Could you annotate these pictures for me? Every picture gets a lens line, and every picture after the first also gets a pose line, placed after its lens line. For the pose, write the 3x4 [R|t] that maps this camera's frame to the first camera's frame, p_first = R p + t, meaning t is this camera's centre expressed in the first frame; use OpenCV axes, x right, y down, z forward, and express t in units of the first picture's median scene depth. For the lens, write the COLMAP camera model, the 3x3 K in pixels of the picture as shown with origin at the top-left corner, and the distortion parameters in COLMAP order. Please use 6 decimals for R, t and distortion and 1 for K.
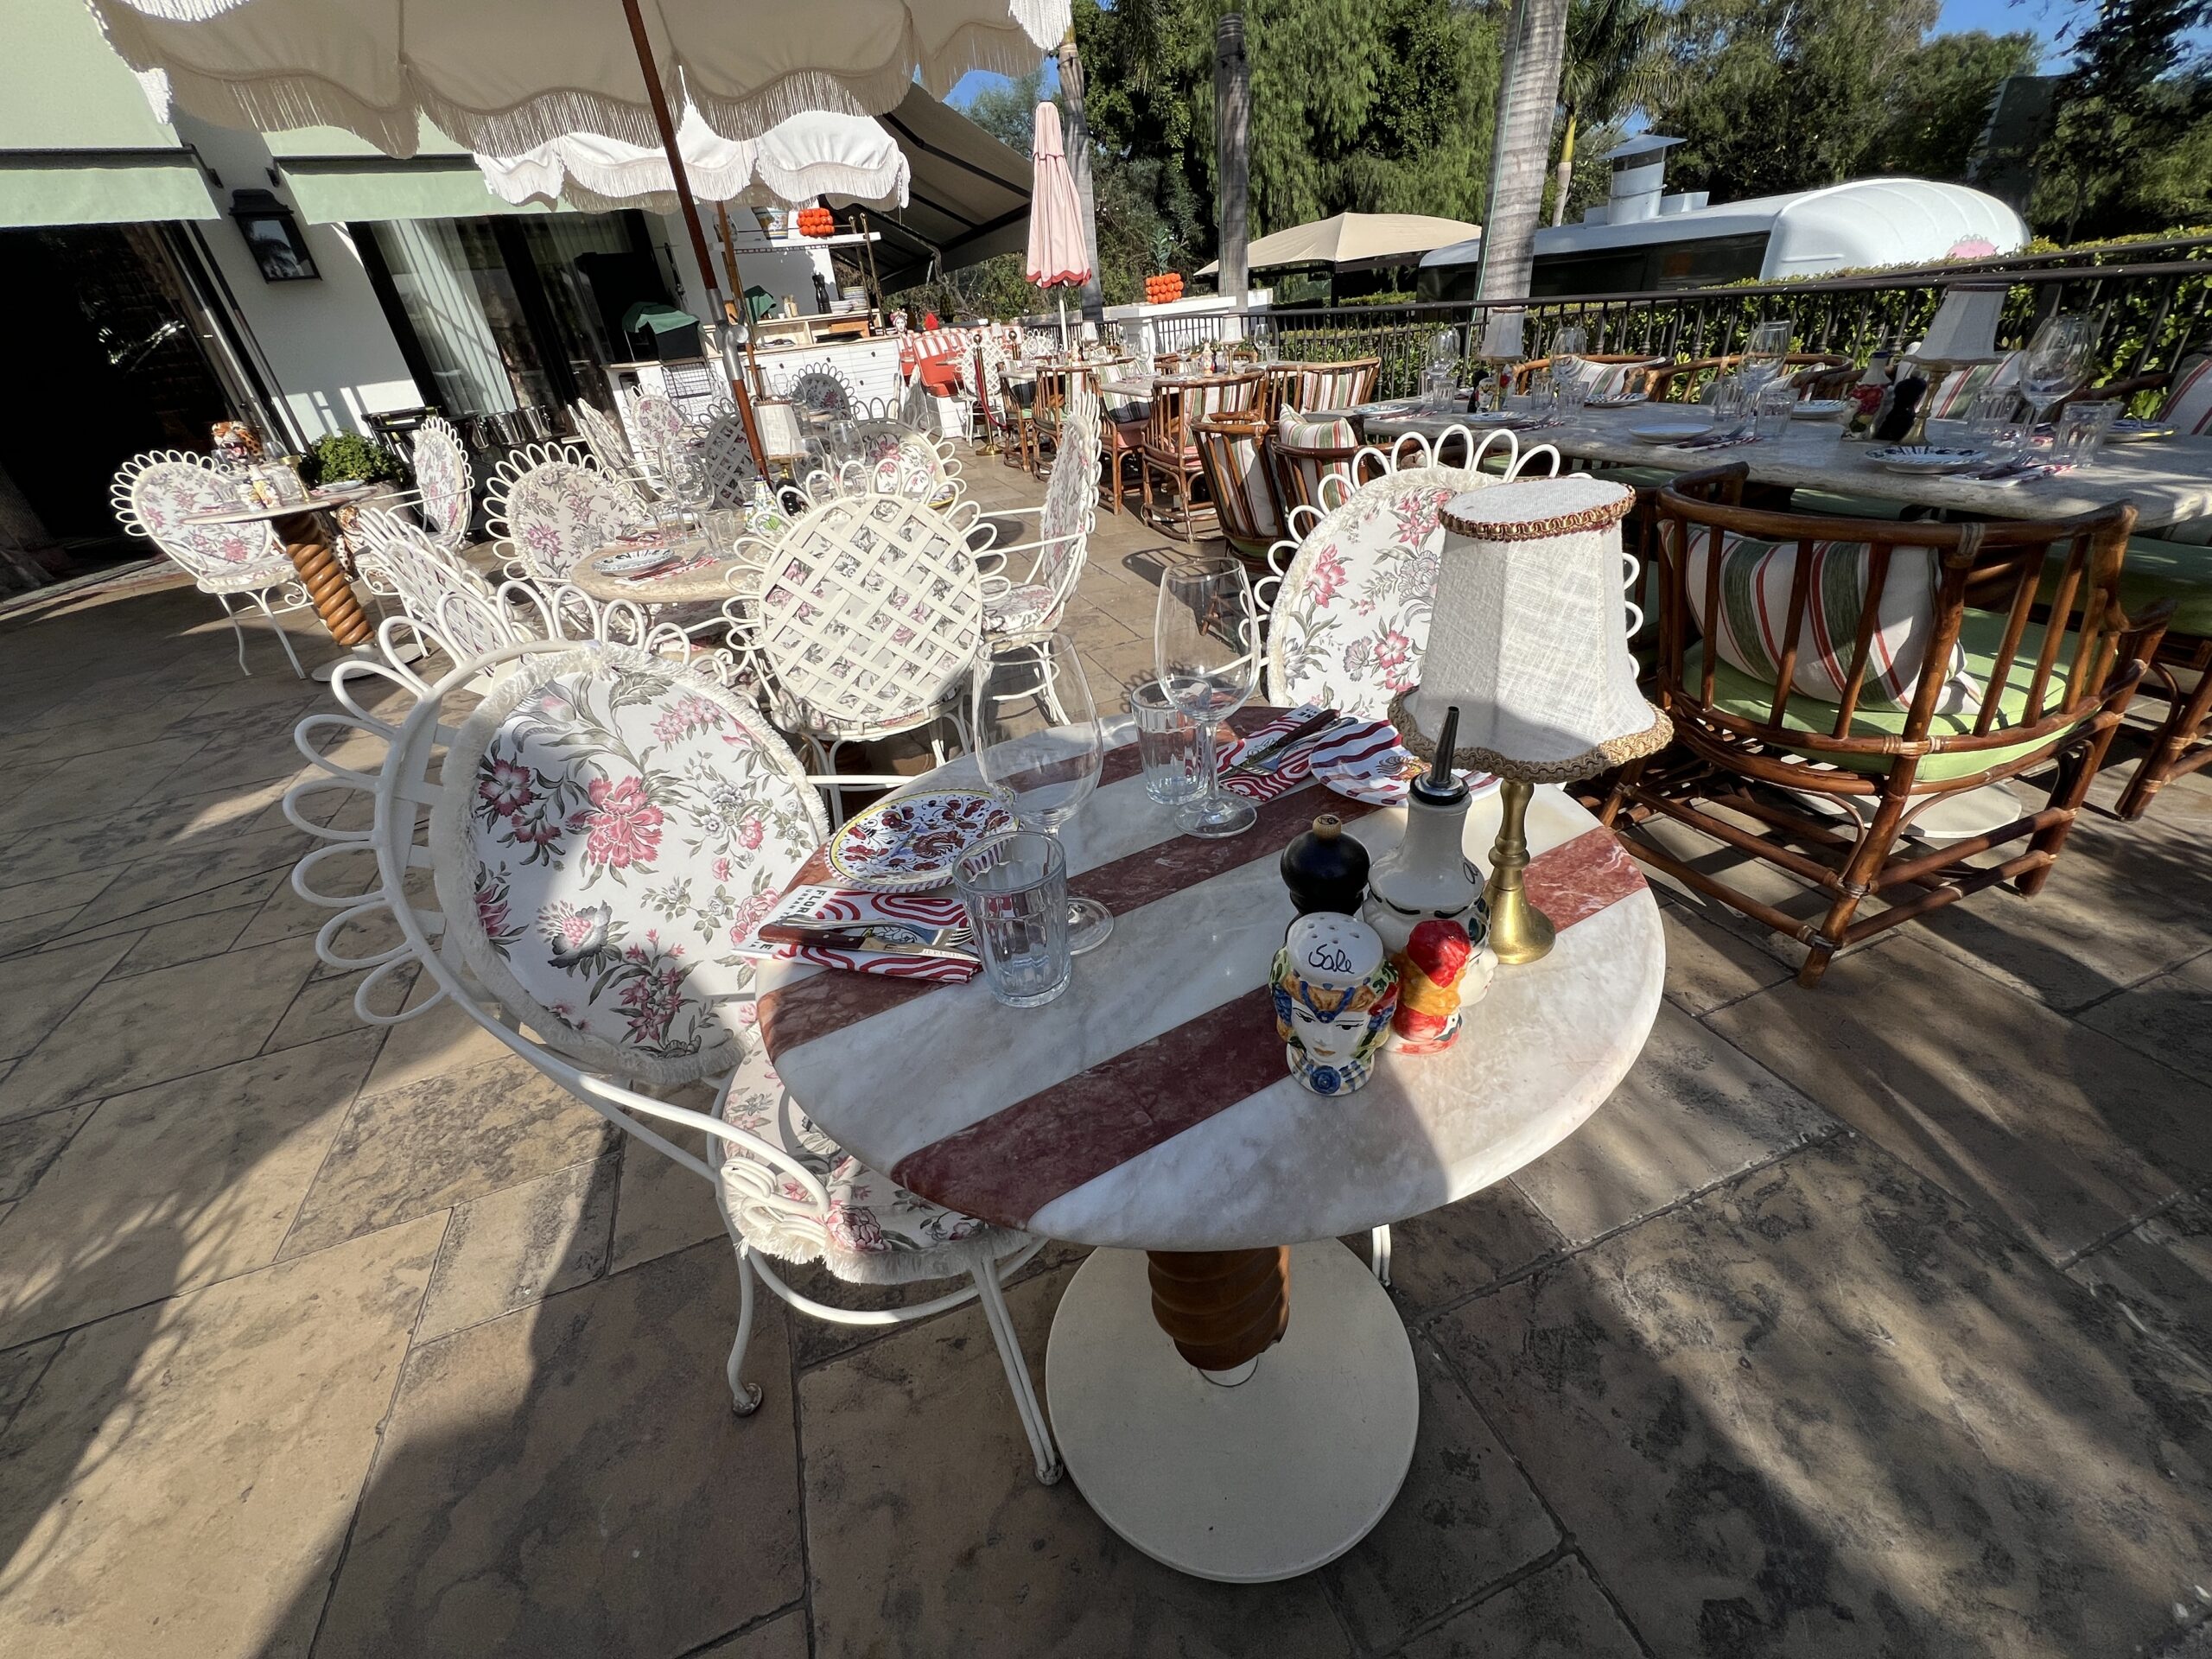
lens RADIAL K [[890.7, 0, 1106.6], [0, 890.7, 836.7], [0, 0, 1]] dist [0.000331, -0.000078]
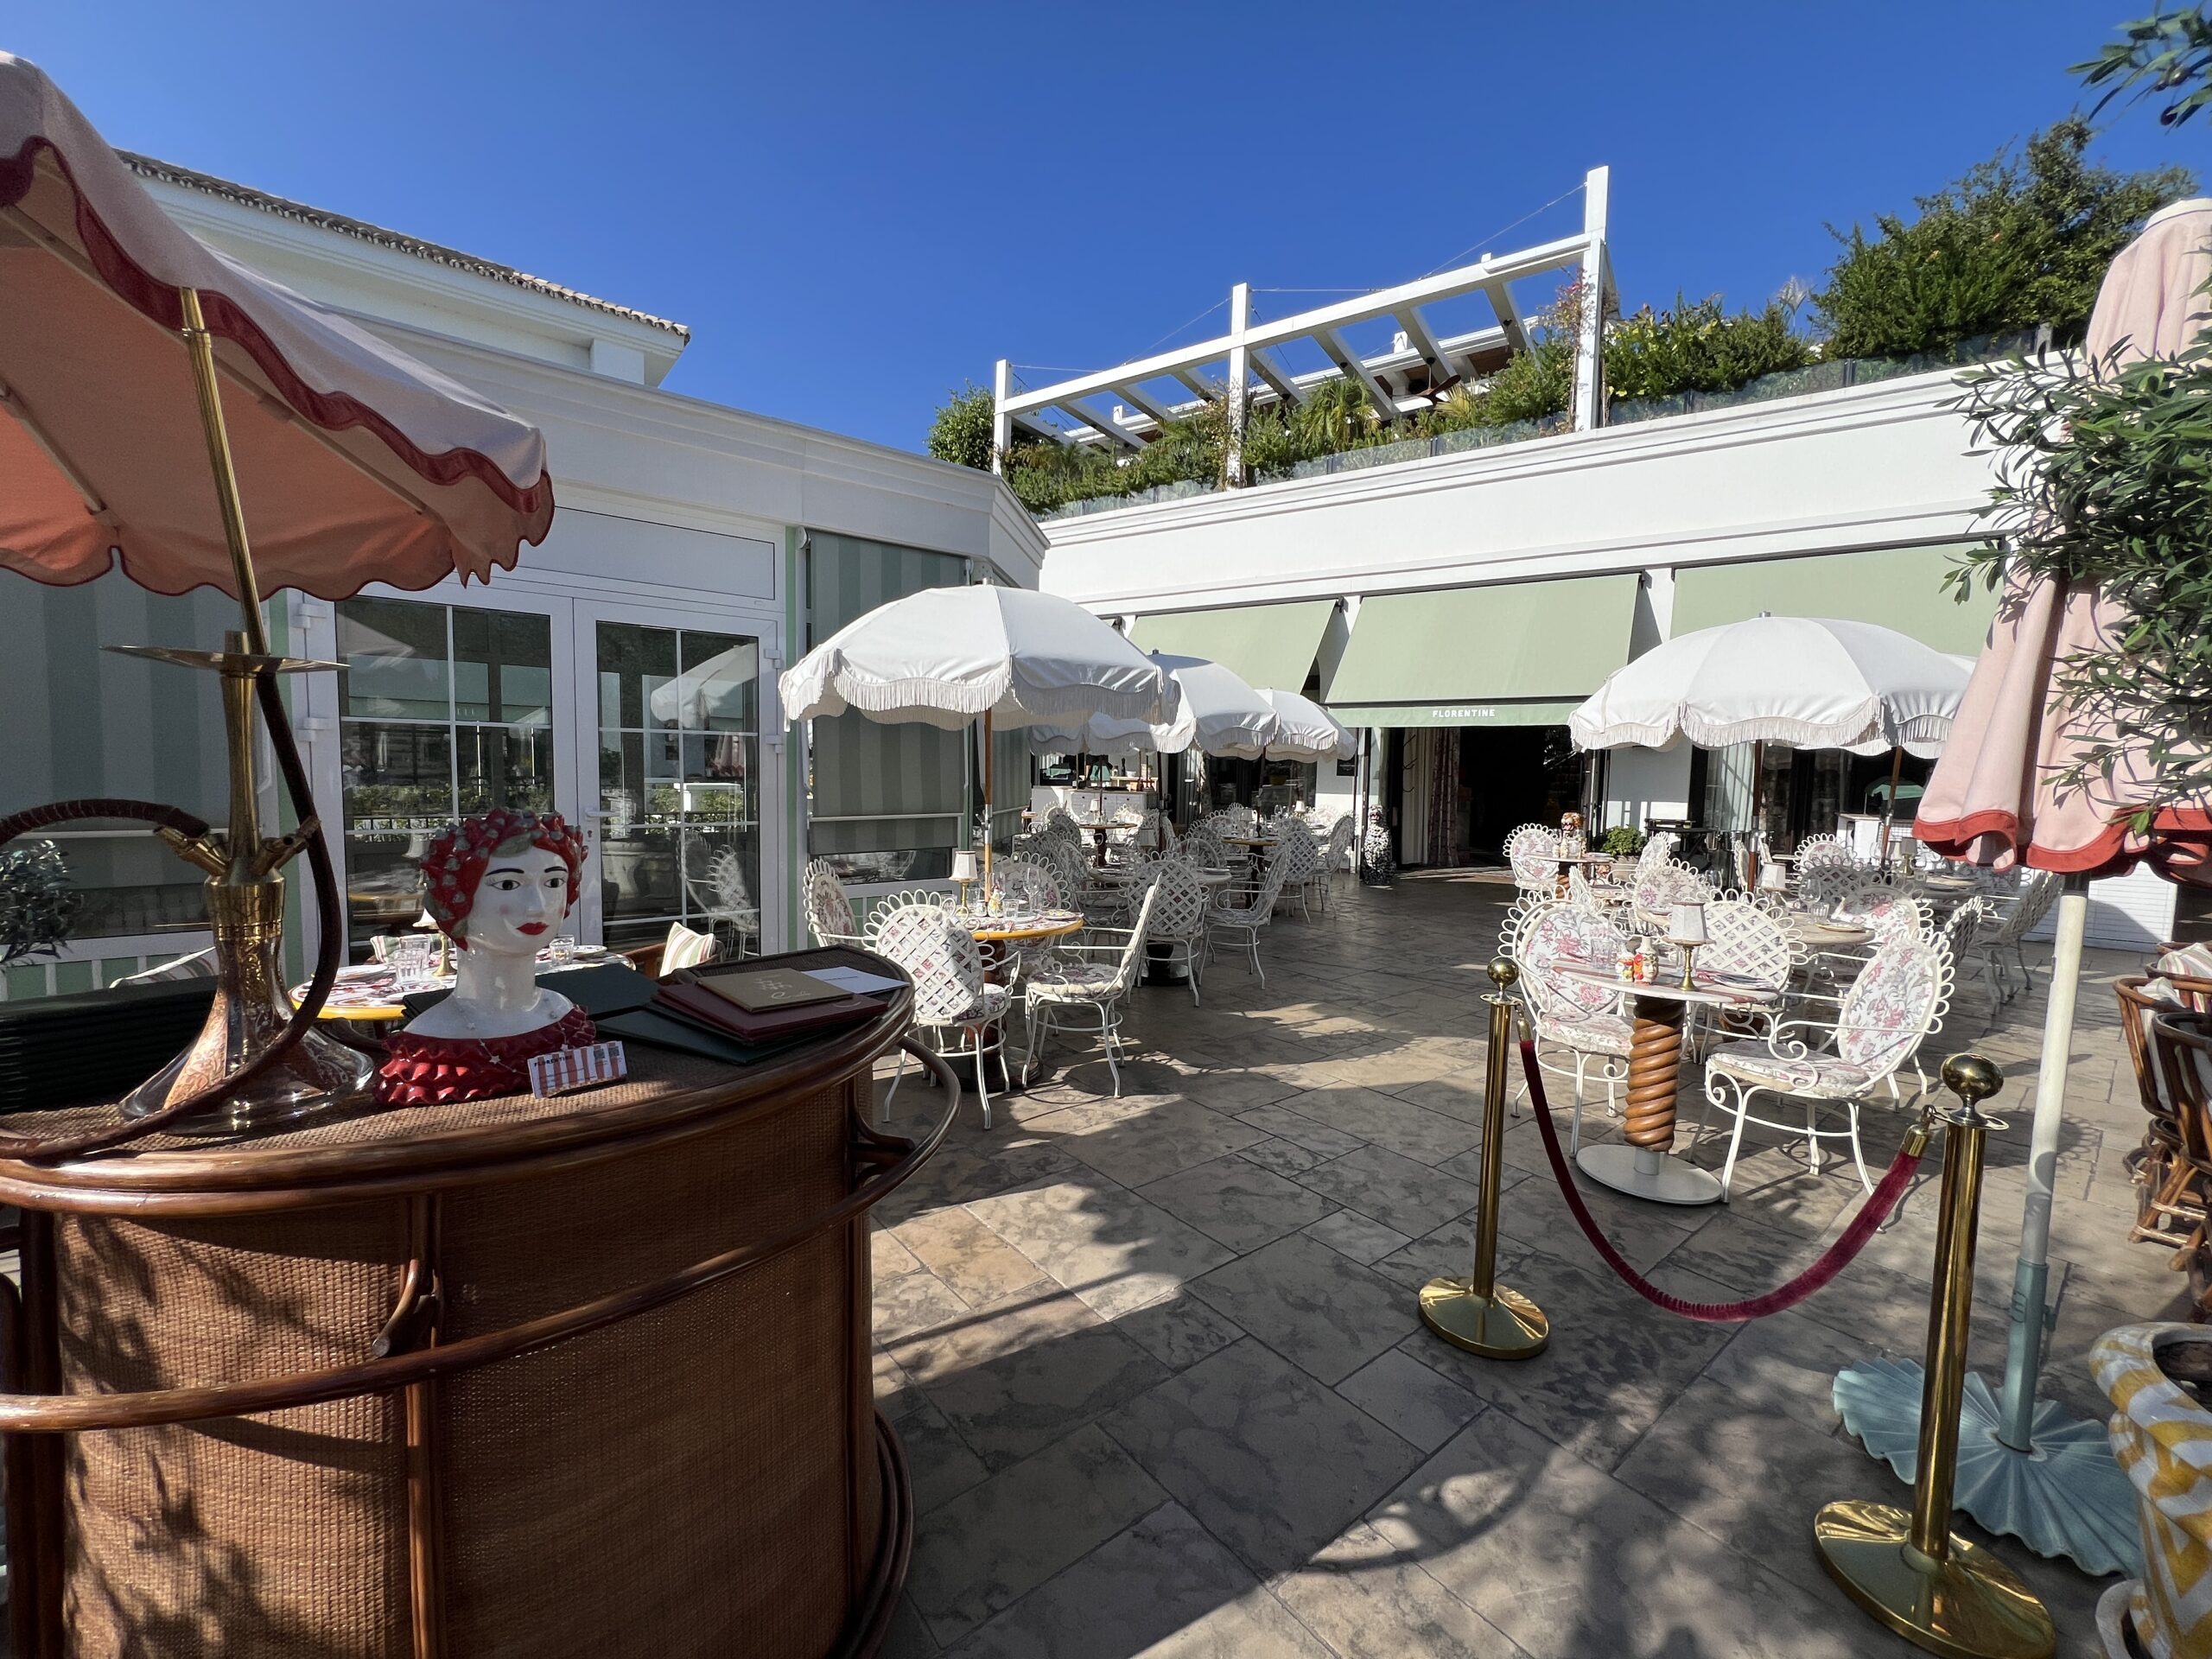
lens RADIAL K [[887.4, 0, 1102.4], [0, 887.4, 828.4], [0, 0, 1]] dist [-0.000775, -0.000045]
pose [[0.319544, 0.164787, -0.933133, 0.478674], [-0.527565, 0.848958, -0.030738, 0.150343], [0.787126, 0.502110, 0.358216, -0.461871]]
